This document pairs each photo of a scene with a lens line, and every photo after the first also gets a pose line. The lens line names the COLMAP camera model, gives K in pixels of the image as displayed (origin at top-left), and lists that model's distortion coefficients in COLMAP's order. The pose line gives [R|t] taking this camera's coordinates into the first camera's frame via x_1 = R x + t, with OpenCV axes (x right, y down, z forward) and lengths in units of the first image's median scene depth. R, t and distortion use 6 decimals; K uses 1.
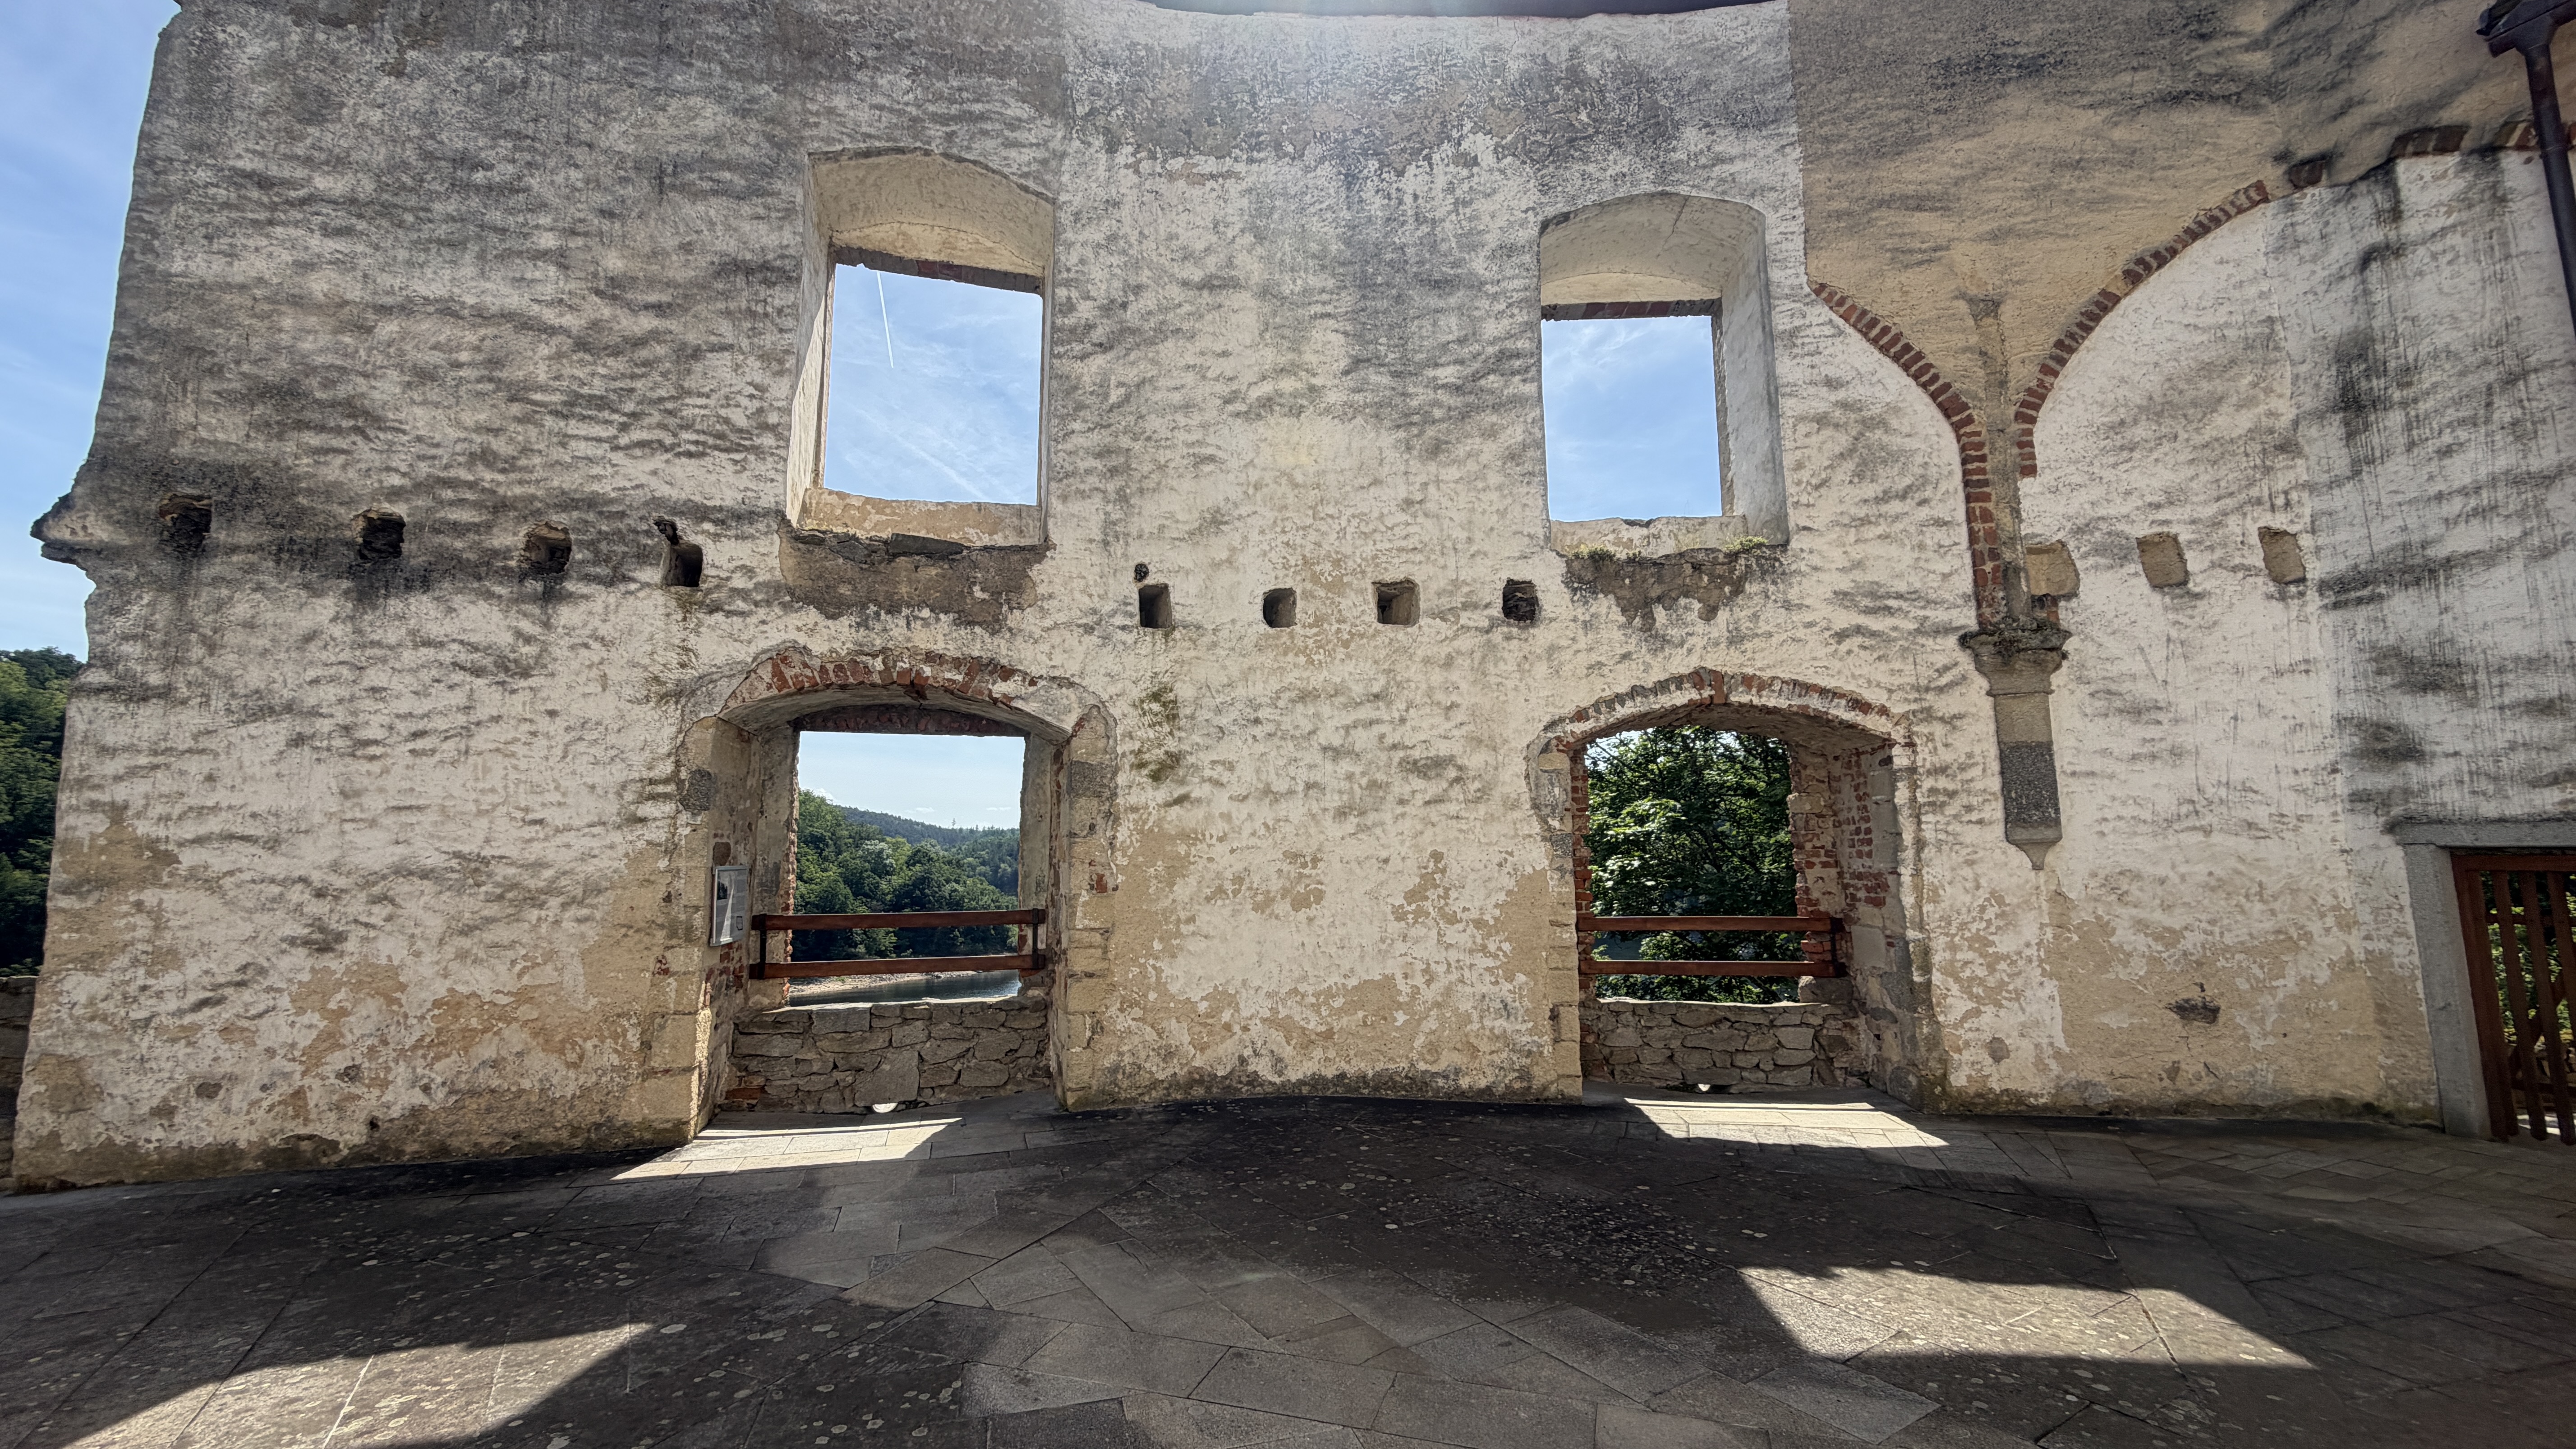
lens RADIAL K [[1027.2, 0, 1287.8], [0, 1027.2, 719.7], [0, 0, 1]] dist [0.000691, -0.000381]
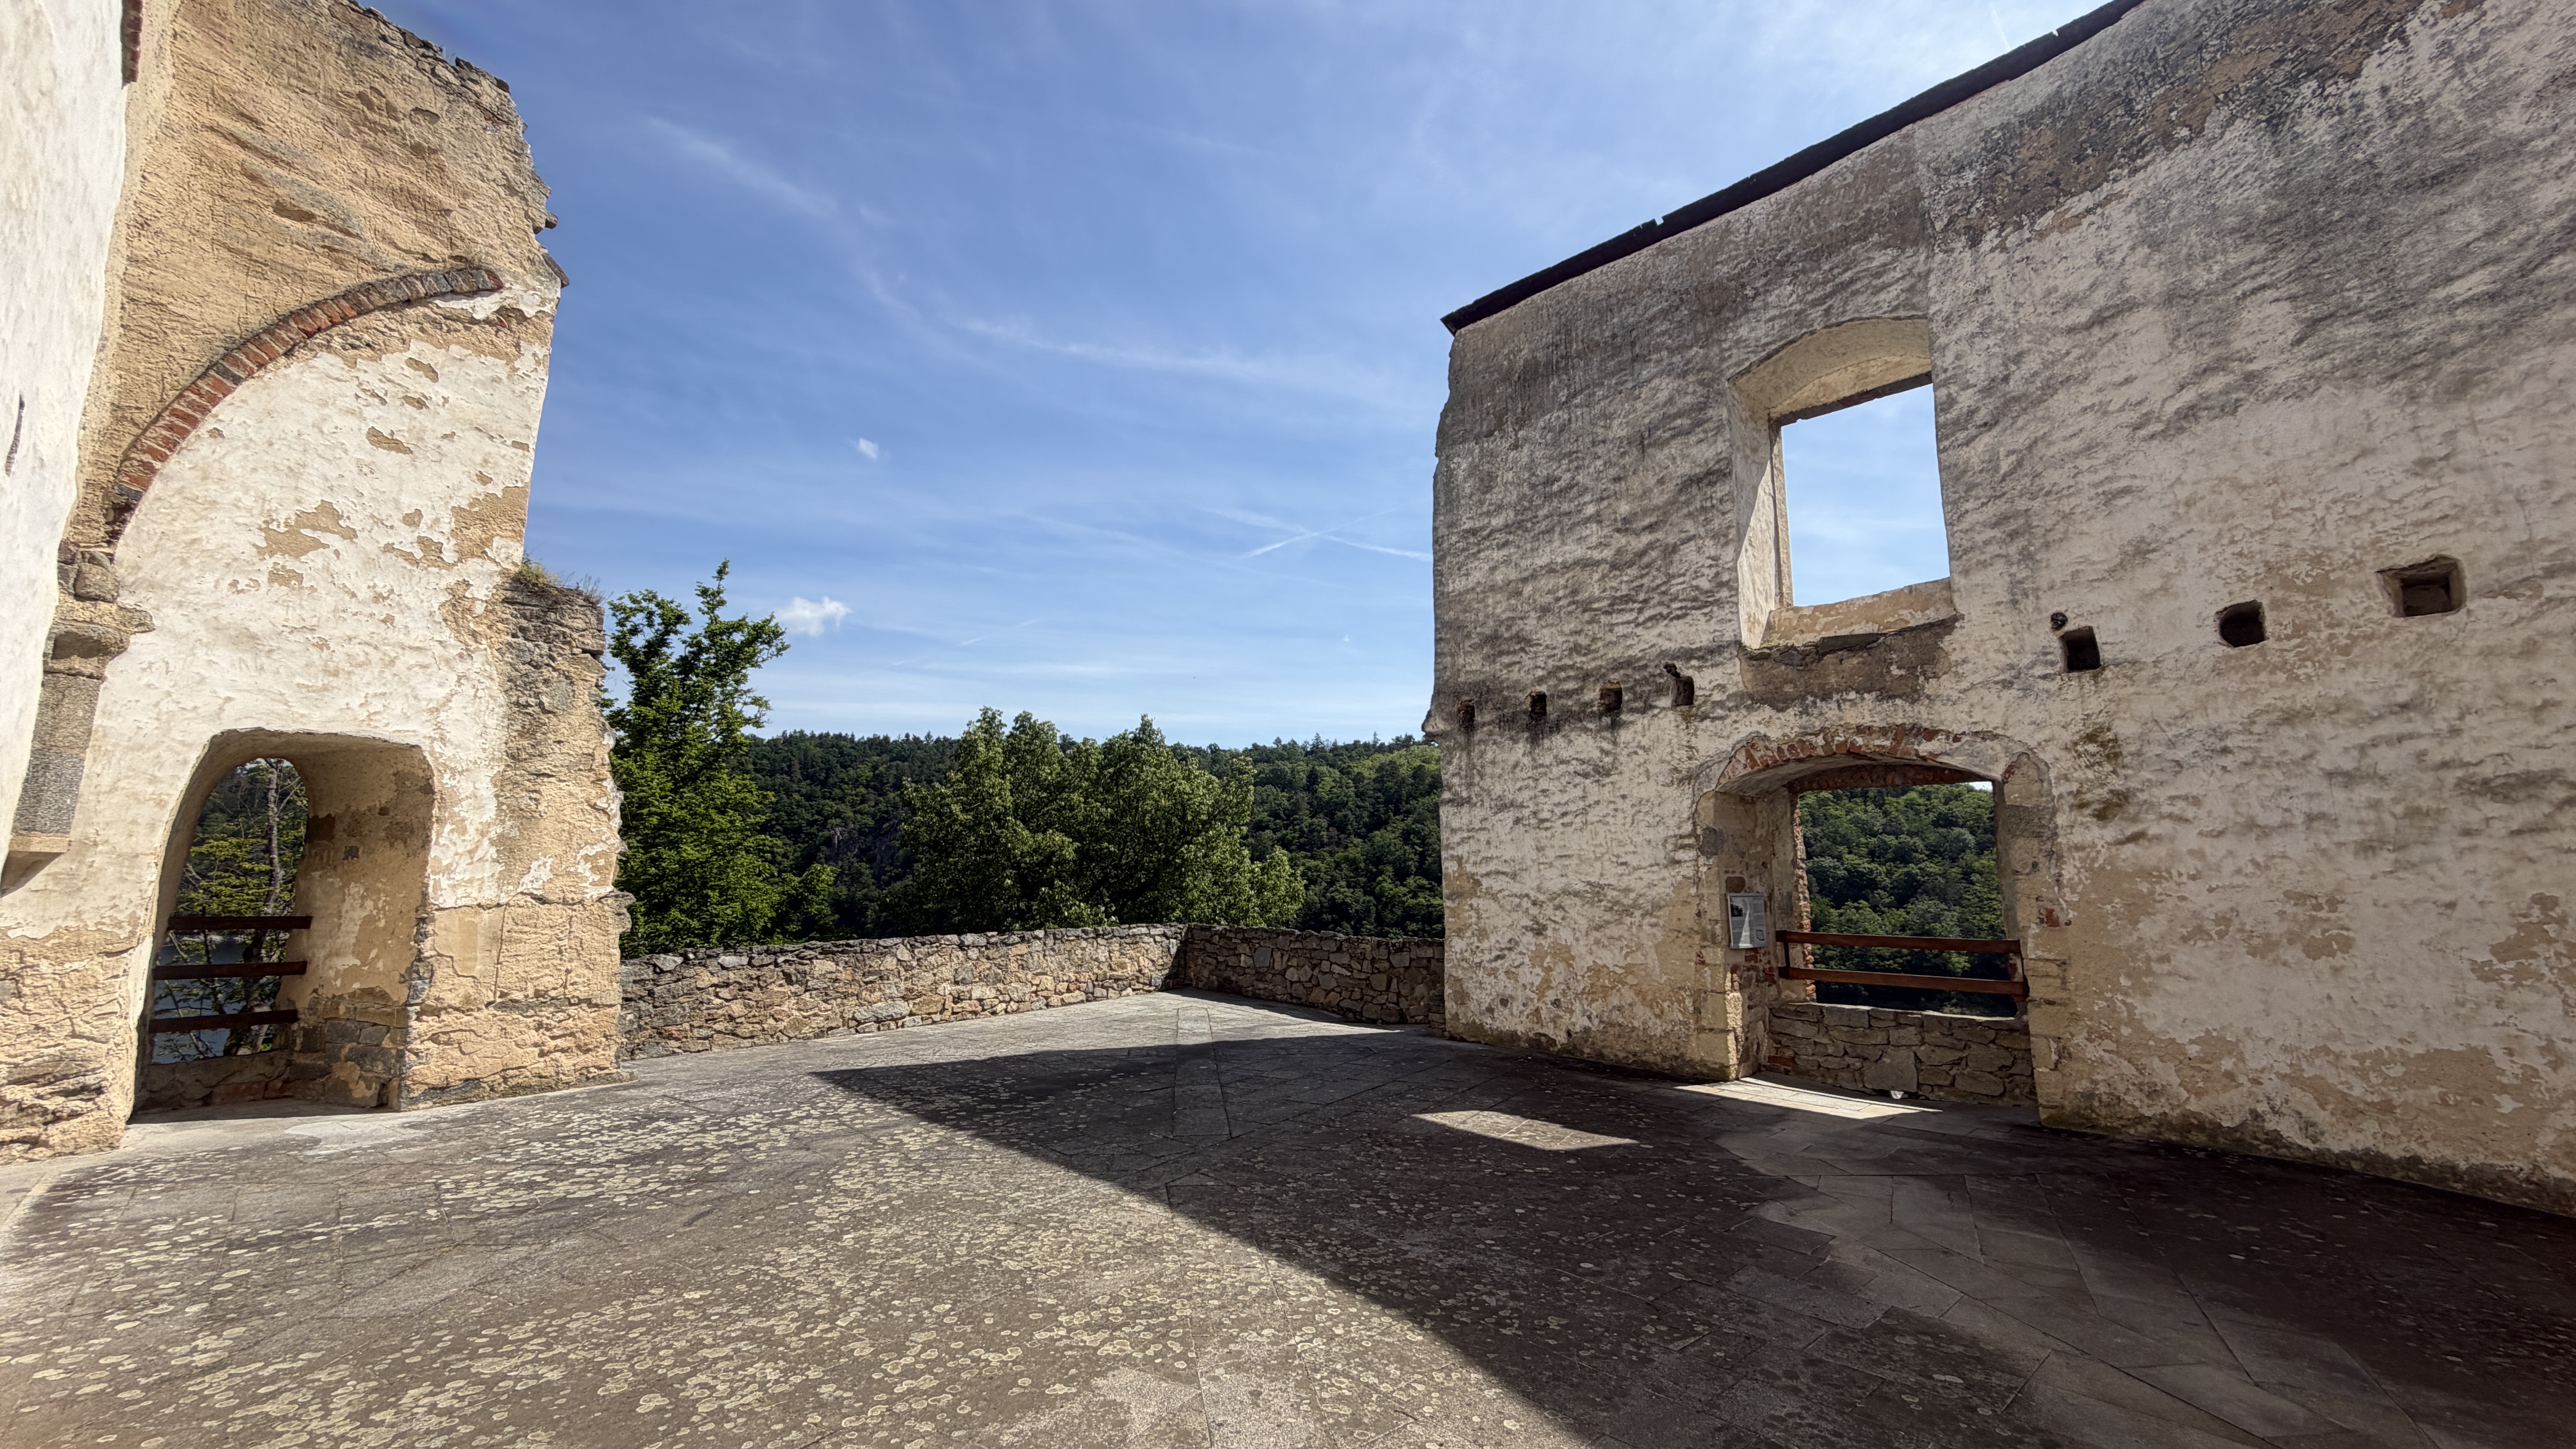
lens RADIAL K [[1027.2, 0, 1287.8], [0, 1027.2, 719.7], [0, 0, 1]] dist [0.000691, -0.000381]
pose [[0.461334, -0.126421, -0.878173, 0.427198], [0.101669, 0.990809, -0.089225, -0.031737], [0.881382, -0.048121, 0.469947, -0.202810]]
